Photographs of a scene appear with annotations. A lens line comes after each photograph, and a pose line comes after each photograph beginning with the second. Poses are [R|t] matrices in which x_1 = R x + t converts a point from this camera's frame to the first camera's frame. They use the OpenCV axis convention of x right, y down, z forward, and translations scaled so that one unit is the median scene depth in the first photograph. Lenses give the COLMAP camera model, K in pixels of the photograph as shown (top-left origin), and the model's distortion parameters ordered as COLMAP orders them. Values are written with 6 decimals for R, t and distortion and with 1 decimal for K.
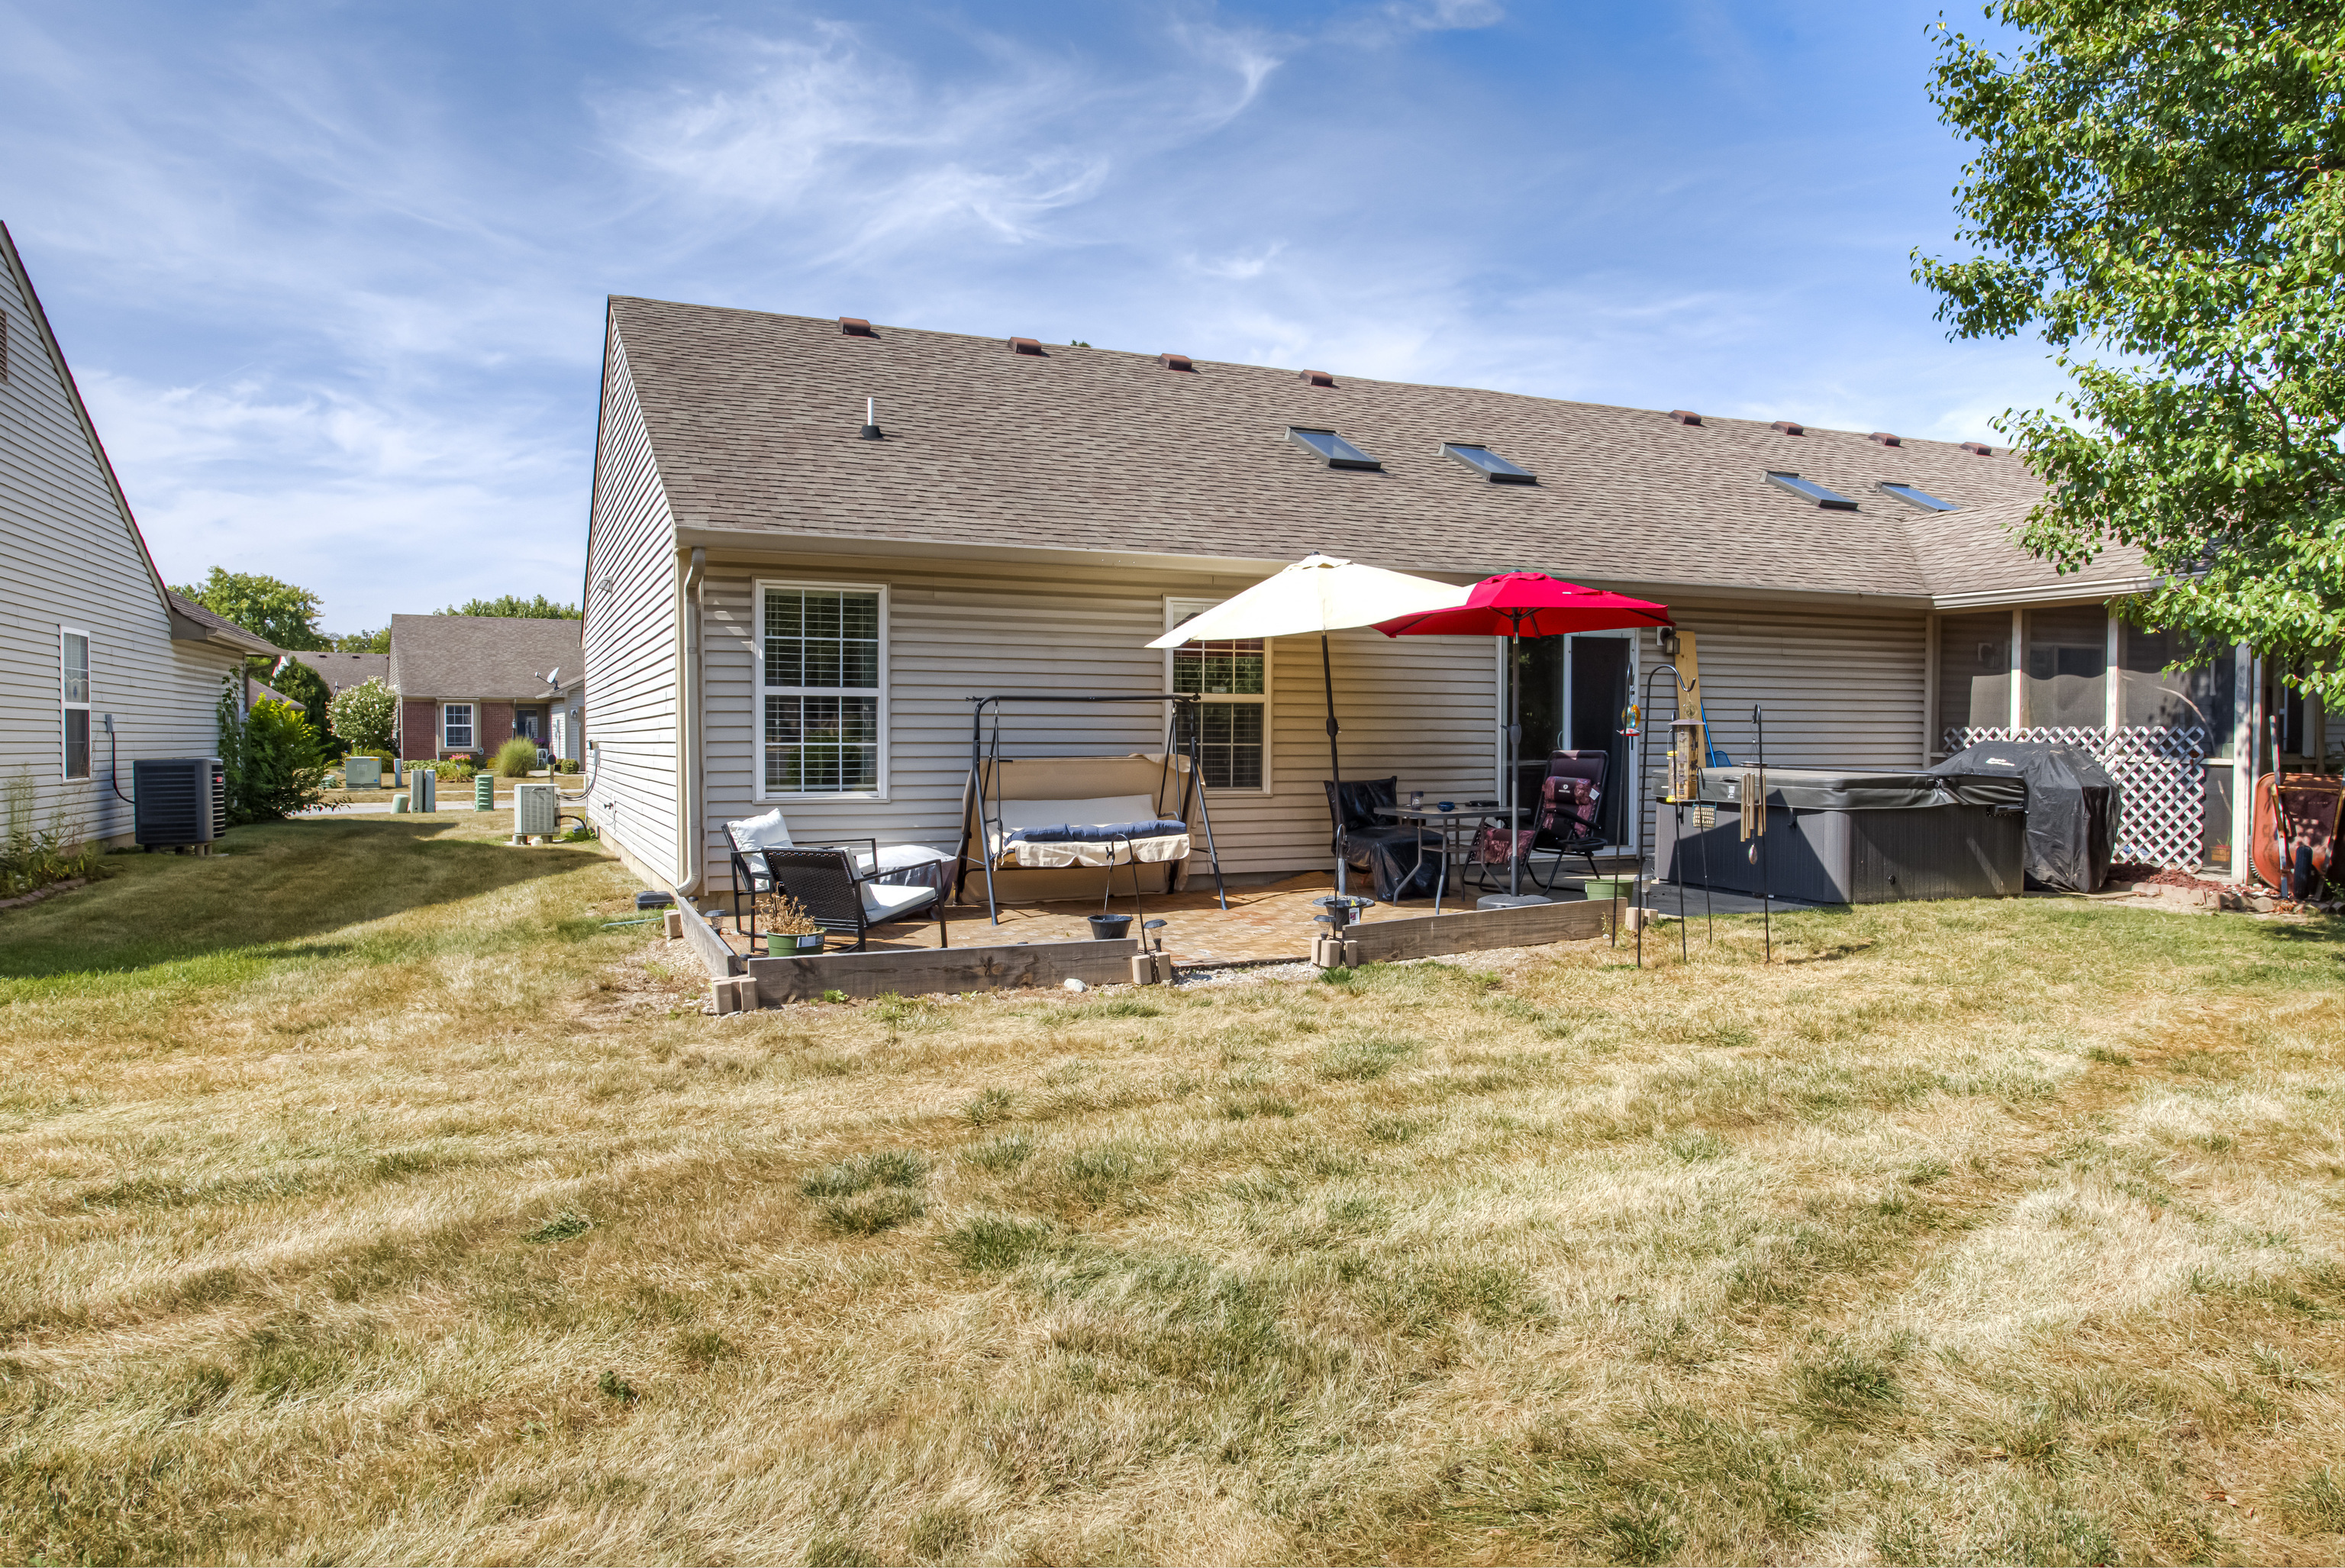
lens RADIAL K [[1538.6, 0, 1169.9], [0, 1538.6, 779.9], [0, 0, 1]] dist [-0.004443, -0.000429]
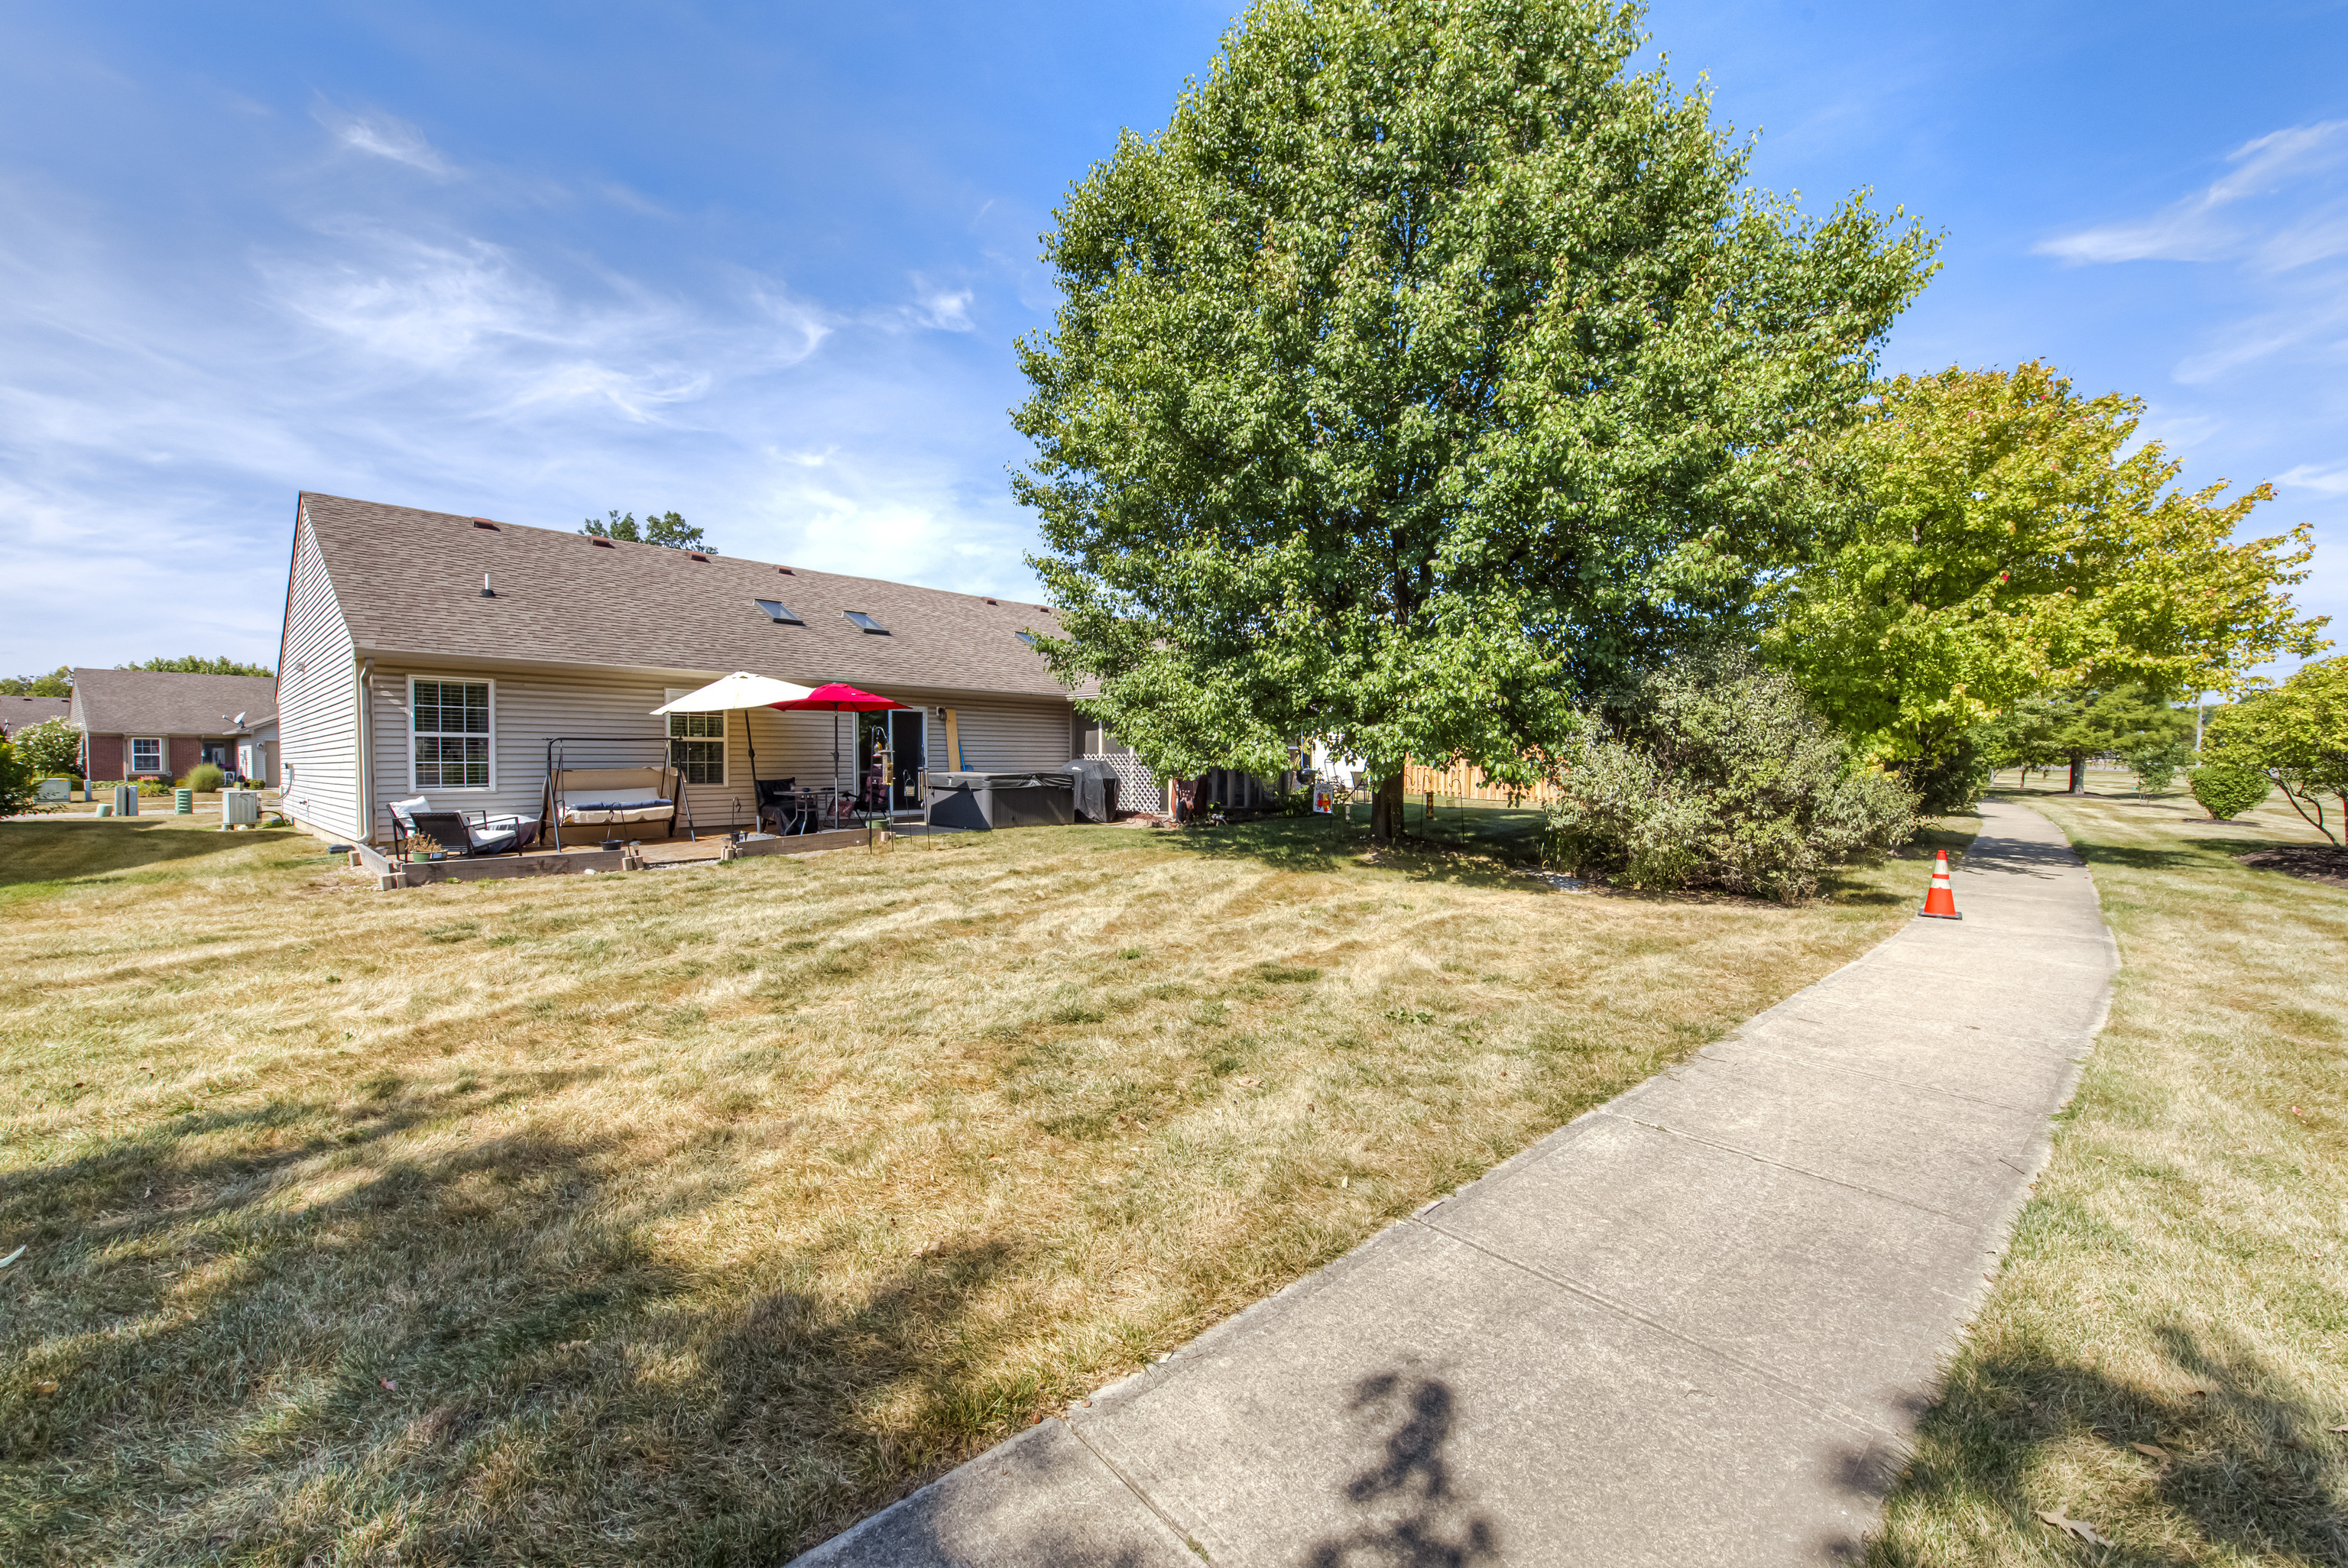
lens RADIAL K [[934.0, 0, 1174.0], [0, 934.0, 784.0], [0, 0, 1]] dist [0.003242, -0.003018]
pose [[0.917234, -0.012917, 0.398139, 0.115738], [0.014610, 0.999893, -0.001217, 0.015814], [-0.398081, 0.006933, 0.917324, -0.365856]]
